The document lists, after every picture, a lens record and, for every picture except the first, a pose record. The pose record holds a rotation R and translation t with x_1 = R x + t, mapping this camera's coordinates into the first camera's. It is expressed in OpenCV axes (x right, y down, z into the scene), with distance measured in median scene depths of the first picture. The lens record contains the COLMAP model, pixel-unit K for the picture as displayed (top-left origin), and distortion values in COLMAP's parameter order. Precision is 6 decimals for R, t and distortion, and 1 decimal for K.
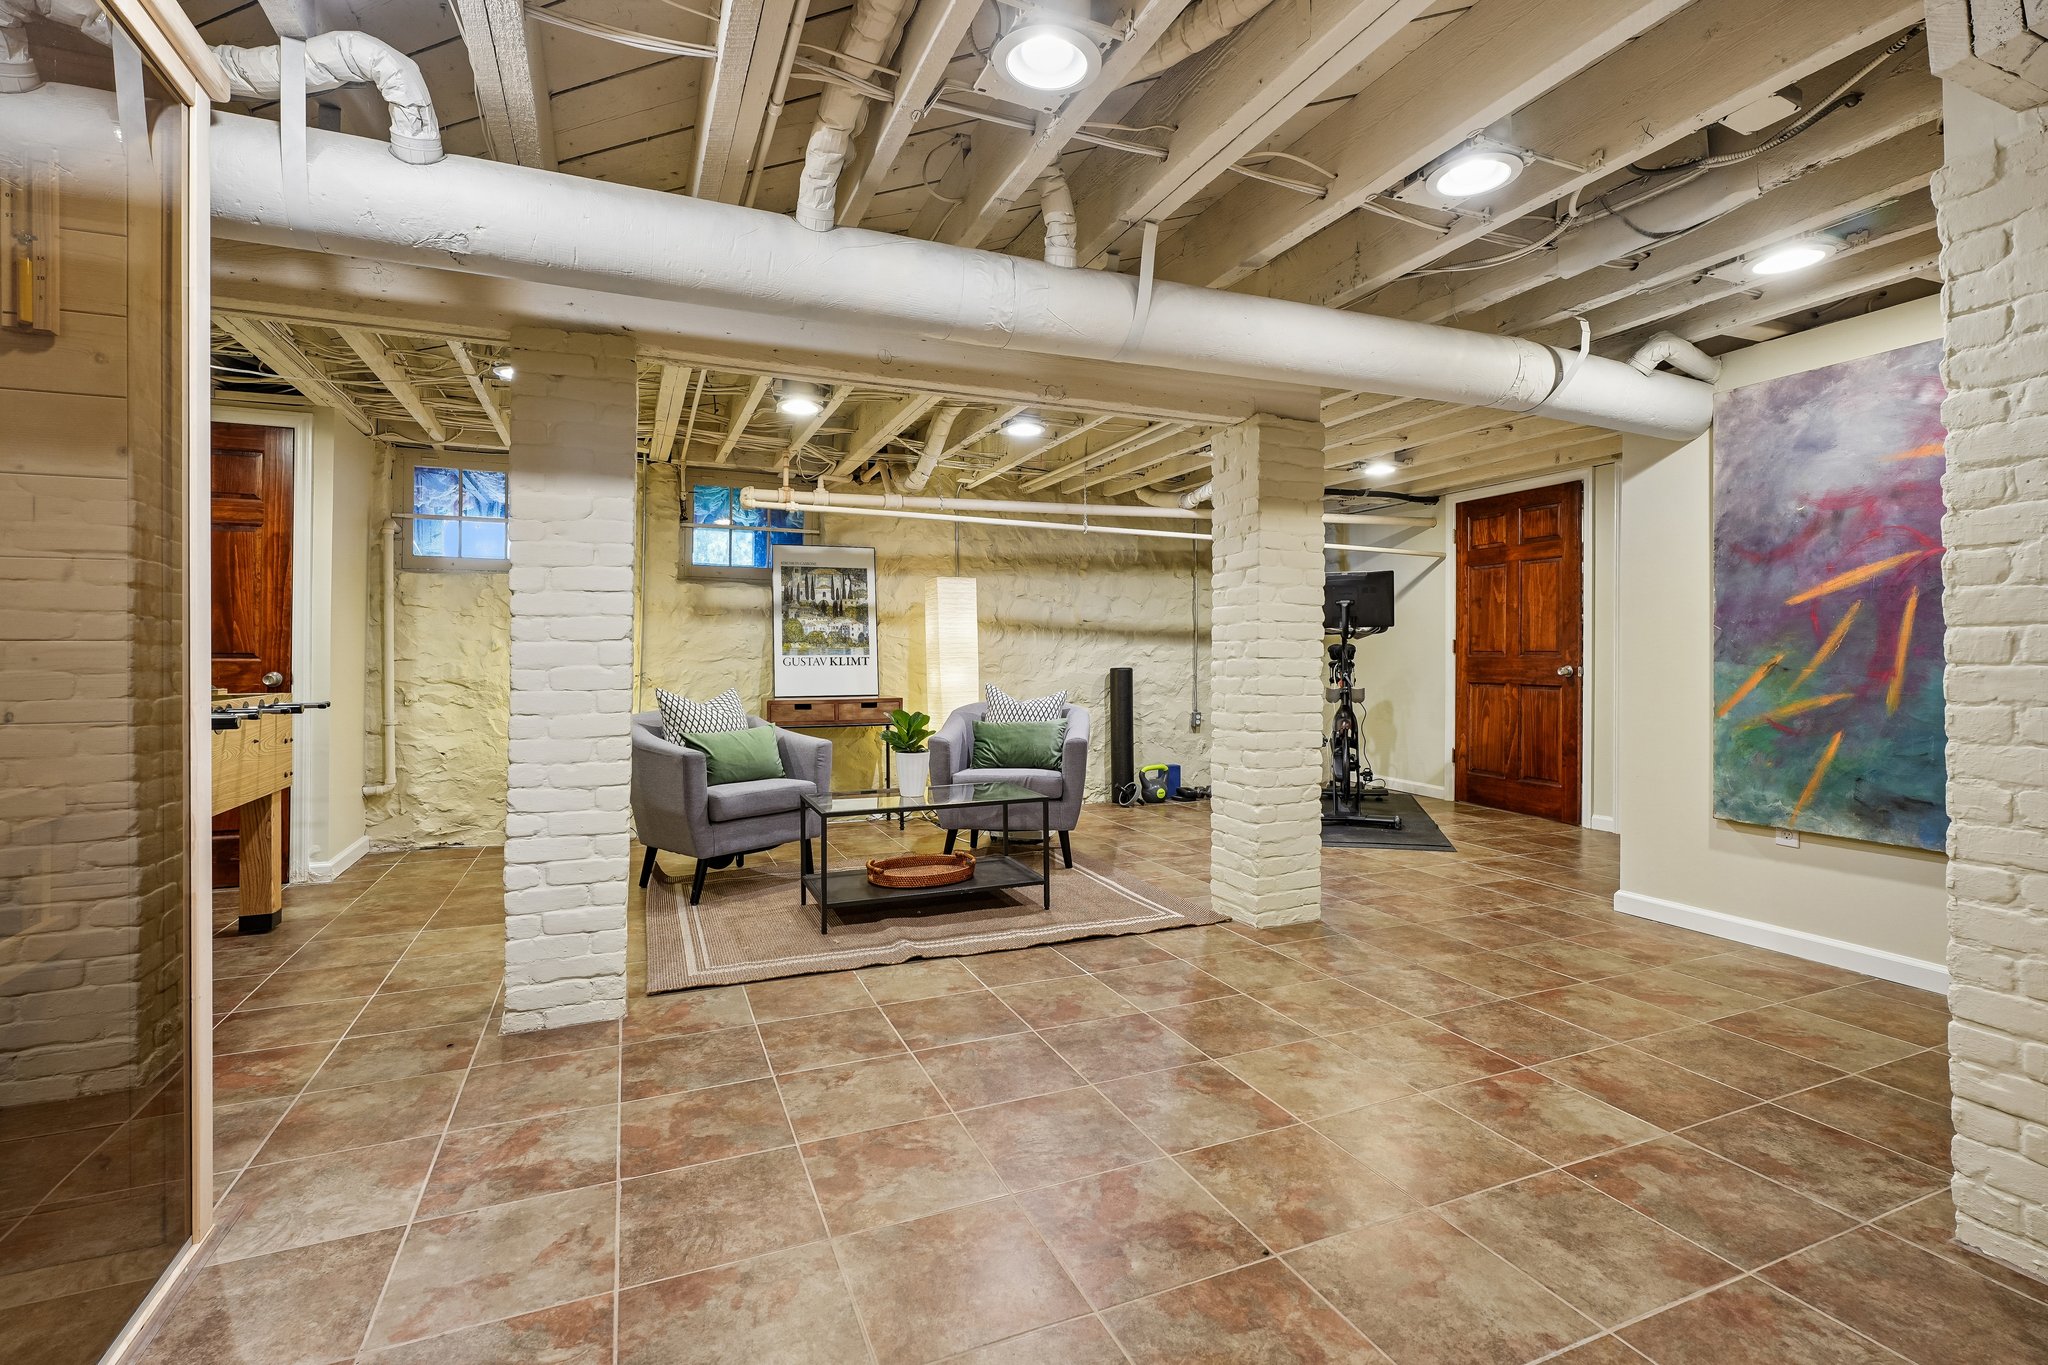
lens RADIAL K [[929.3, 0, 1016.7], [0, 929.3, 666.3], [0, 0, 1]] dist [-0.000154, -0.000040]
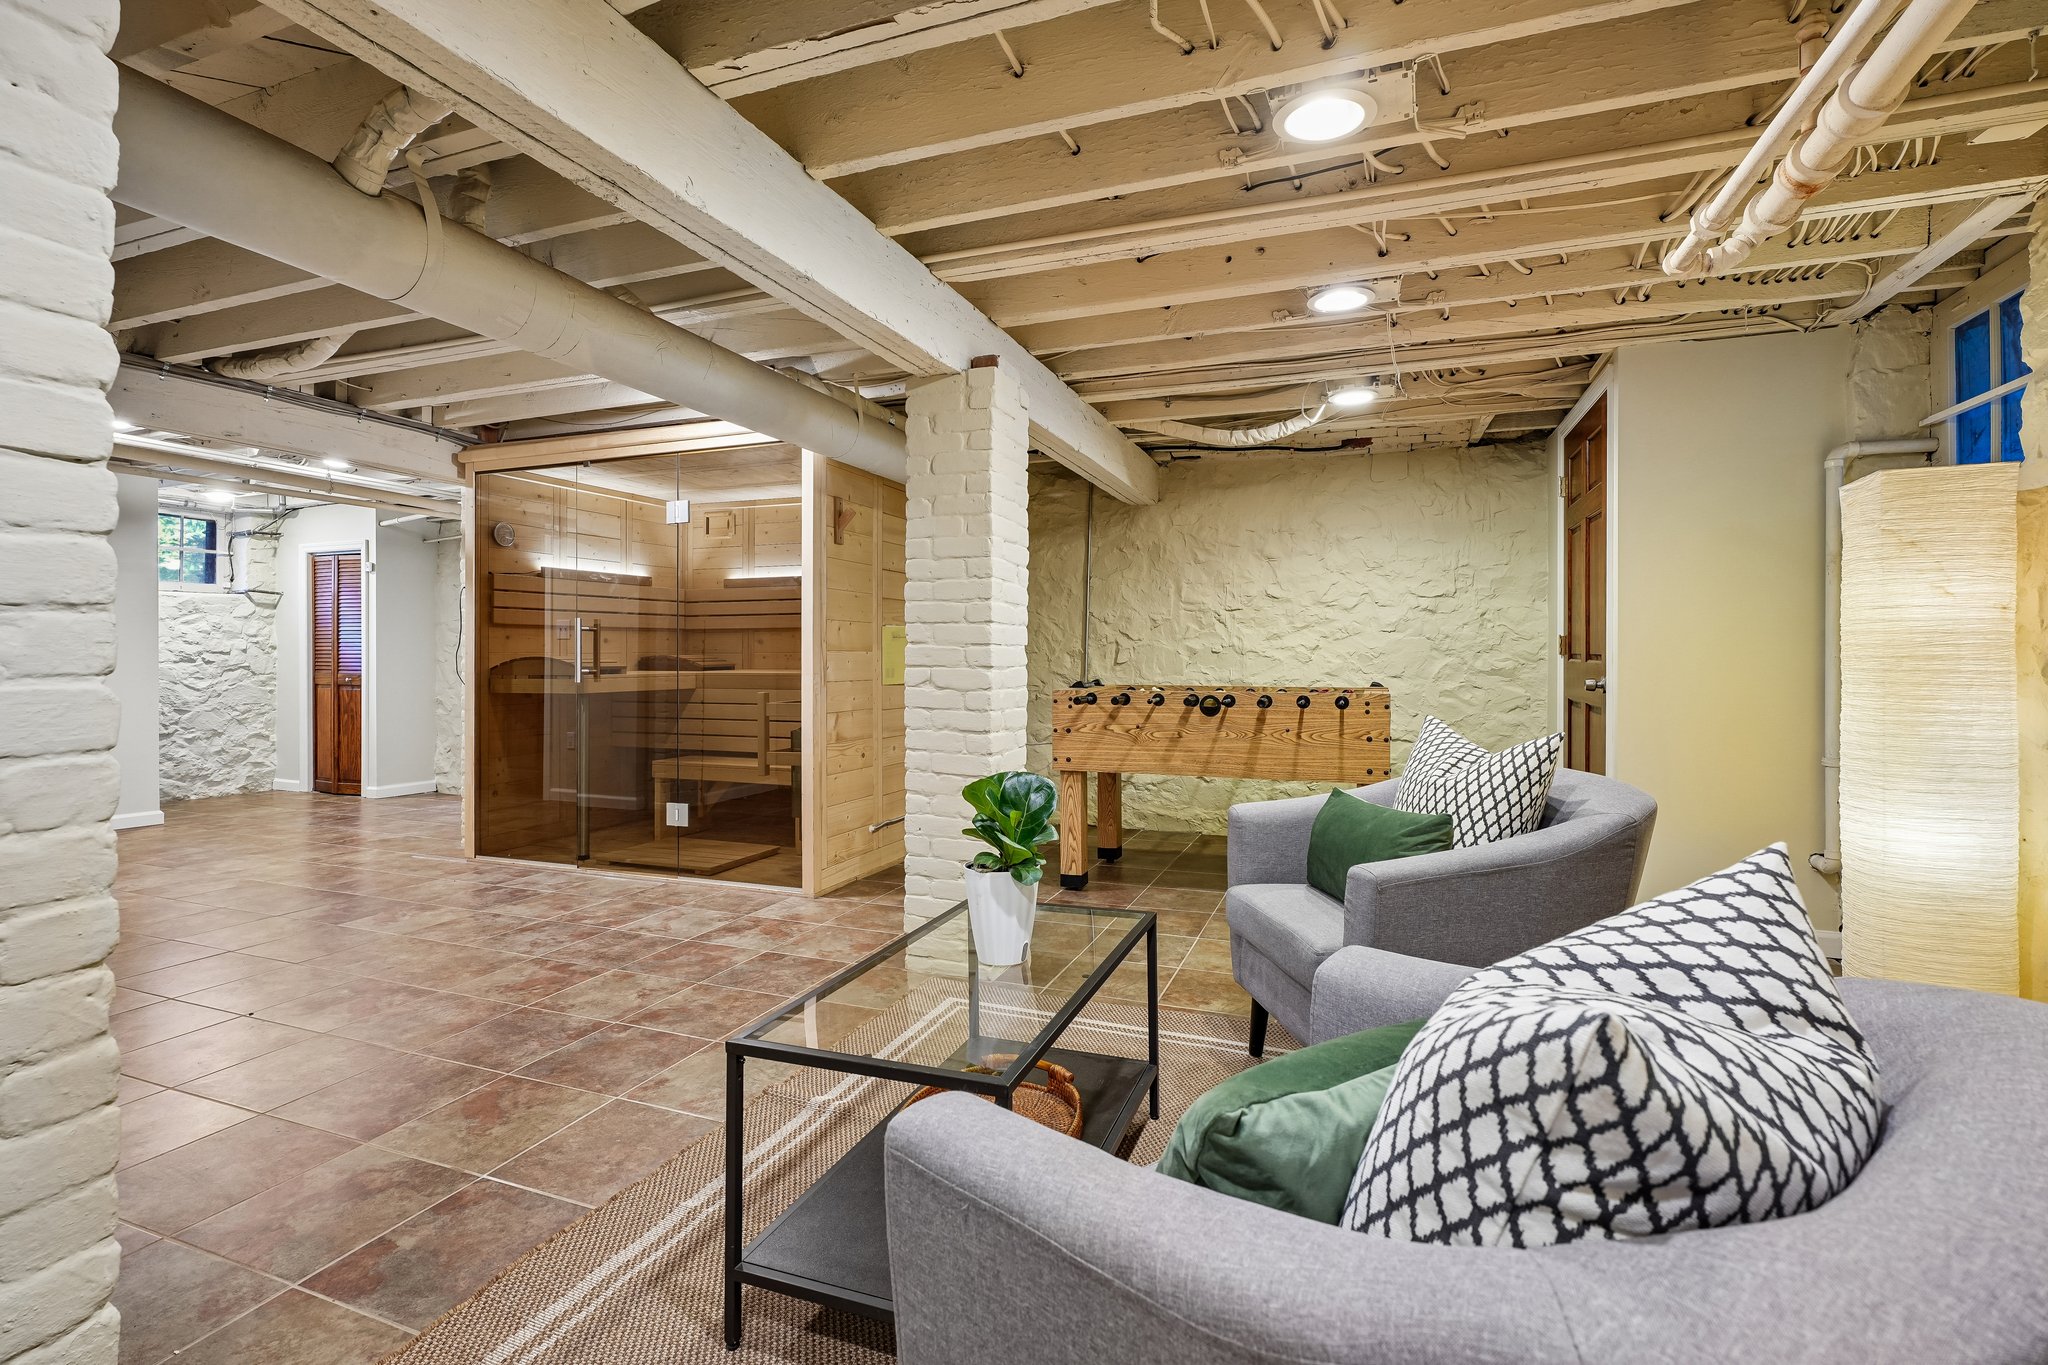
lens RADIAL K [[929.3, 0, 1022.8], [0, 929.3, 664.6], [0, 0, 1]] dist [-0.000154, -0.000040]
pose [[-0.691387, 0.009152, -0.722427, 0.260266], [-0.003370, 0.999868, 0.015893, -0.019441], [0.722477, 0.013423, -0.691265, 1.601315]]
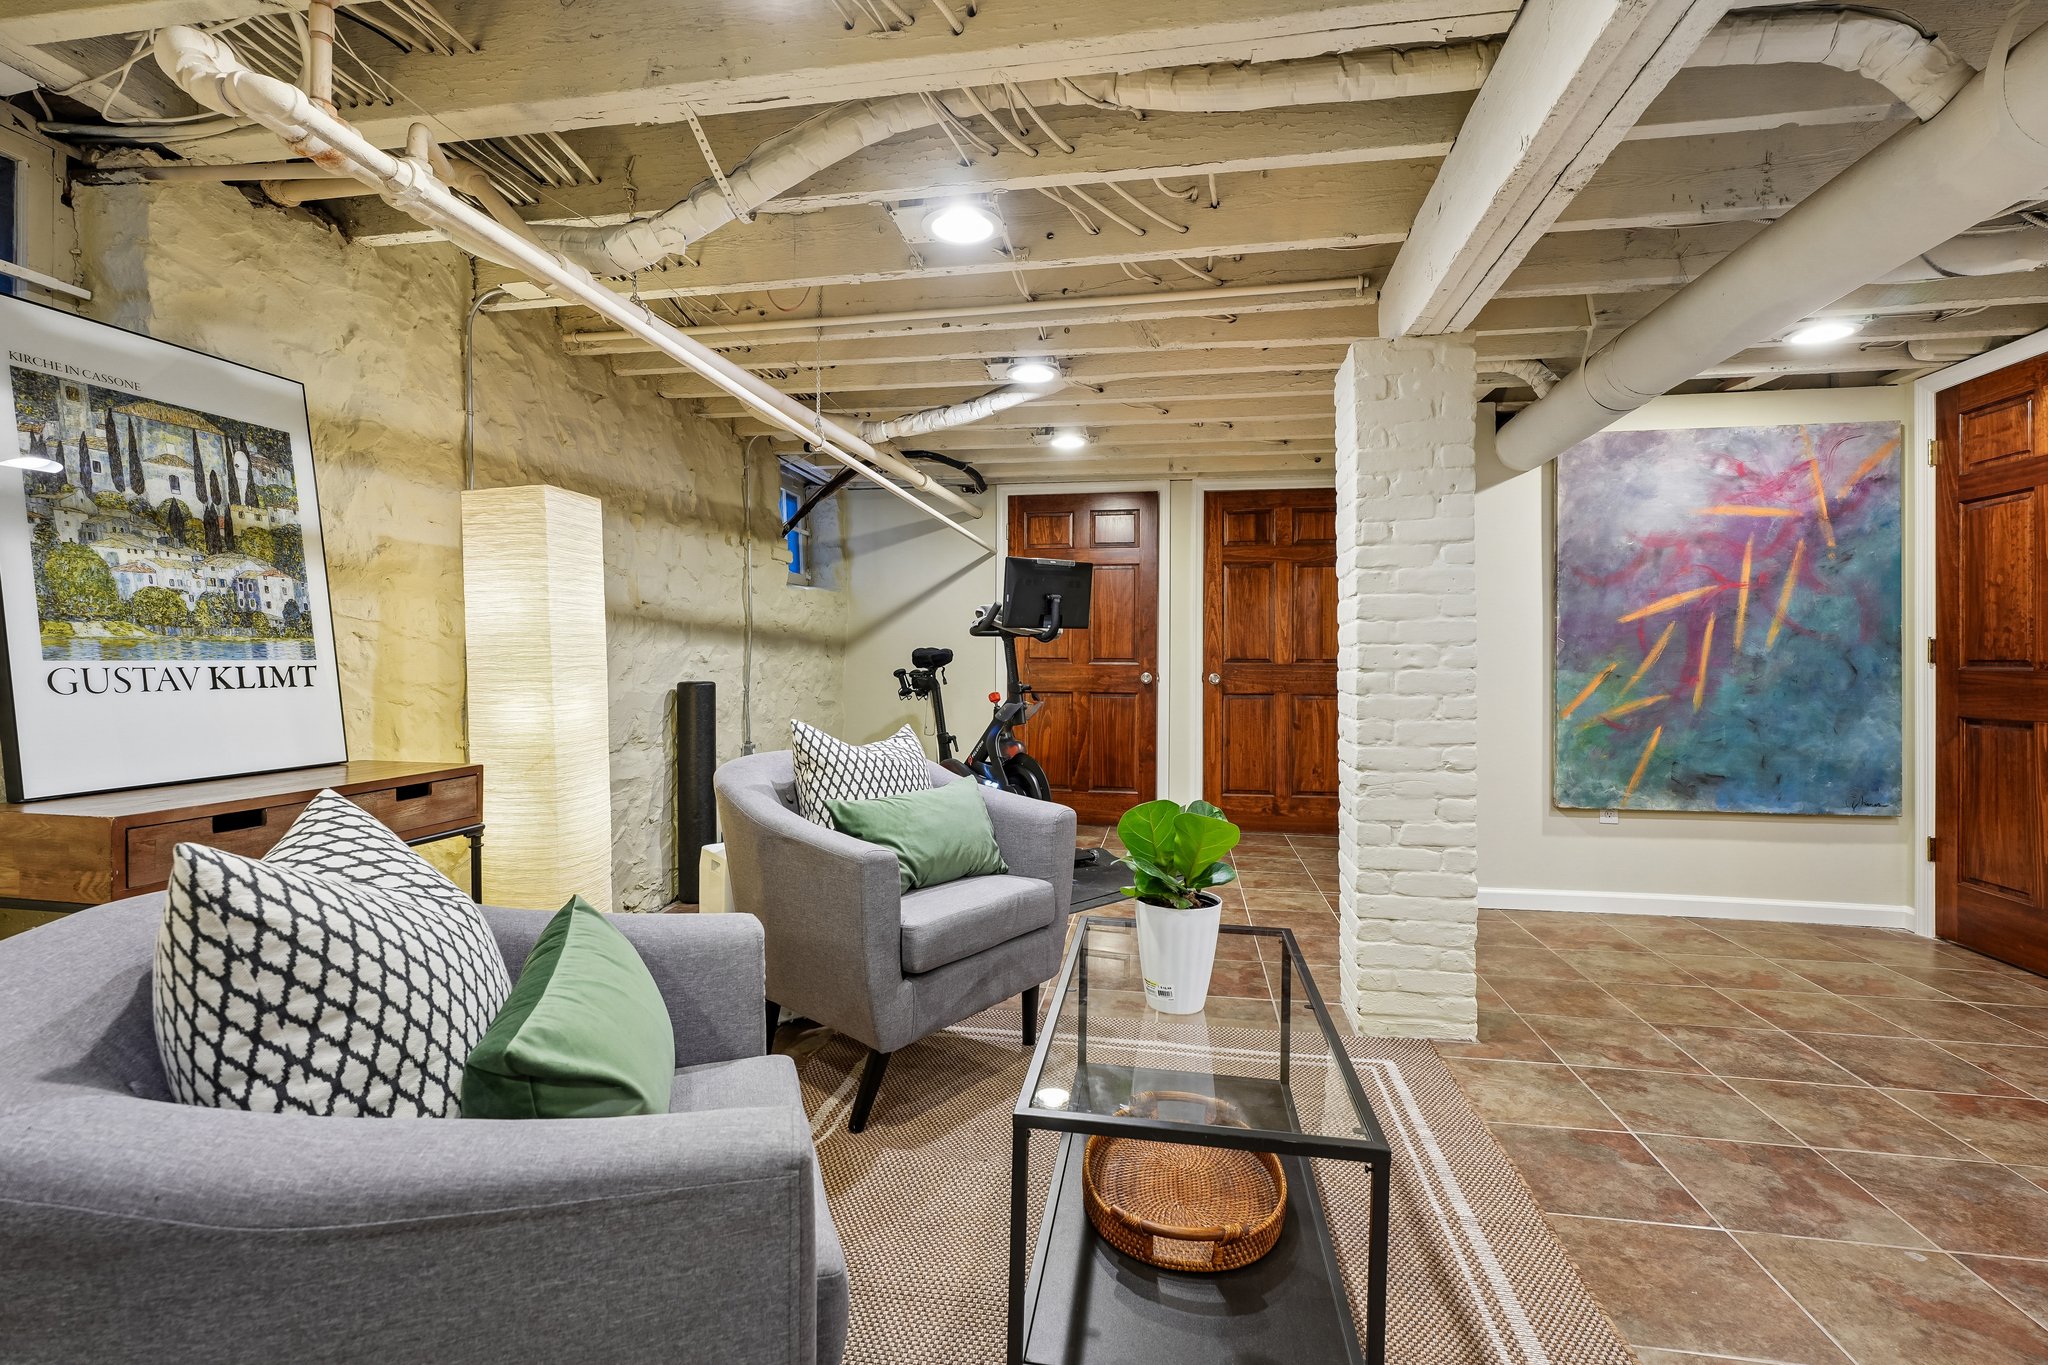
lens RADIAL K [[929.3, 0, 1024.3], [0, 929.3, 670.6], [0, 0, 1]] dist [-0.000154, -0.000040]
pose [[0.538544, -0.006140, 0.842575, -0.595772], [0.006599, 0.999974, 0.003069, -0.012933], [-0.842572, 0.003907, 0.538570, 1.003028]]
